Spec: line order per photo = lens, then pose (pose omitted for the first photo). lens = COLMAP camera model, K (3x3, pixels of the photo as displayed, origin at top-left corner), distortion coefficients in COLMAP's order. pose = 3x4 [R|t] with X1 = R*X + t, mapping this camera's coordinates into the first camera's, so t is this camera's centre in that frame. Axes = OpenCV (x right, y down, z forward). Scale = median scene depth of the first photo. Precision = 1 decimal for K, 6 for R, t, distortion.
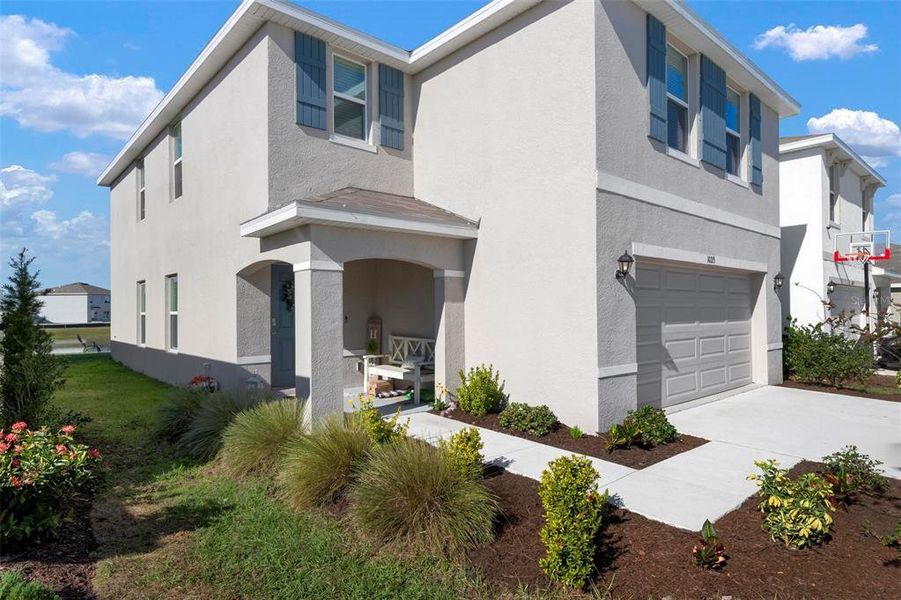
lens RADIAL K [[496.8, 0, 450.5], [0, 496.8, 300.0], [0, 0, 1]] dist [0.002043, 0.000541]
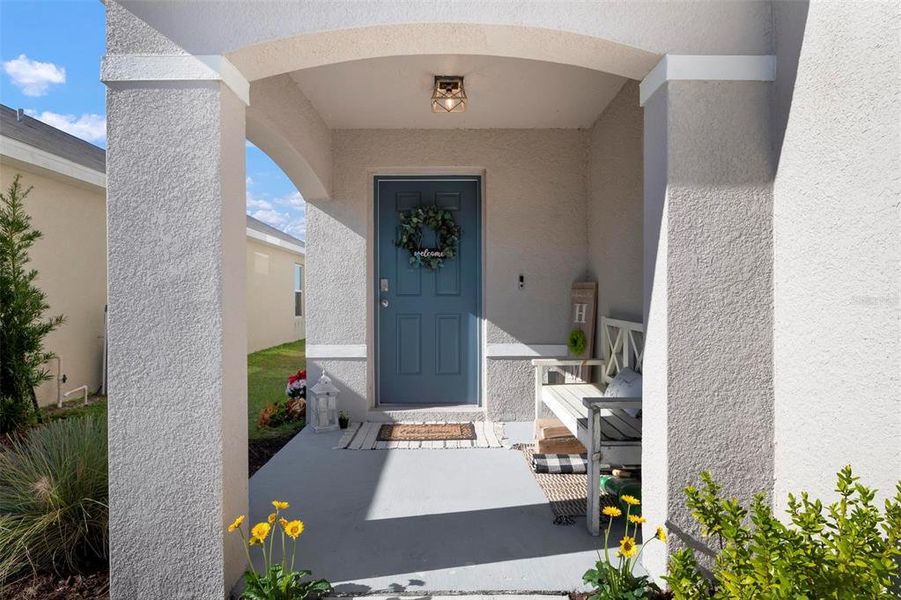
lens RADIAL K [[496.8, 0, 450.5], [0, 496.8, 300.0], [0, 0, 1]] dist [0.002043, 0.000541]
pose [[0.758270, 0.001905, -0.651938, 0.202336], [0.010698, 0.999825, 0.015364, 0.177496], [0.651853, -0.018625, 0.758117, 2.127332]]
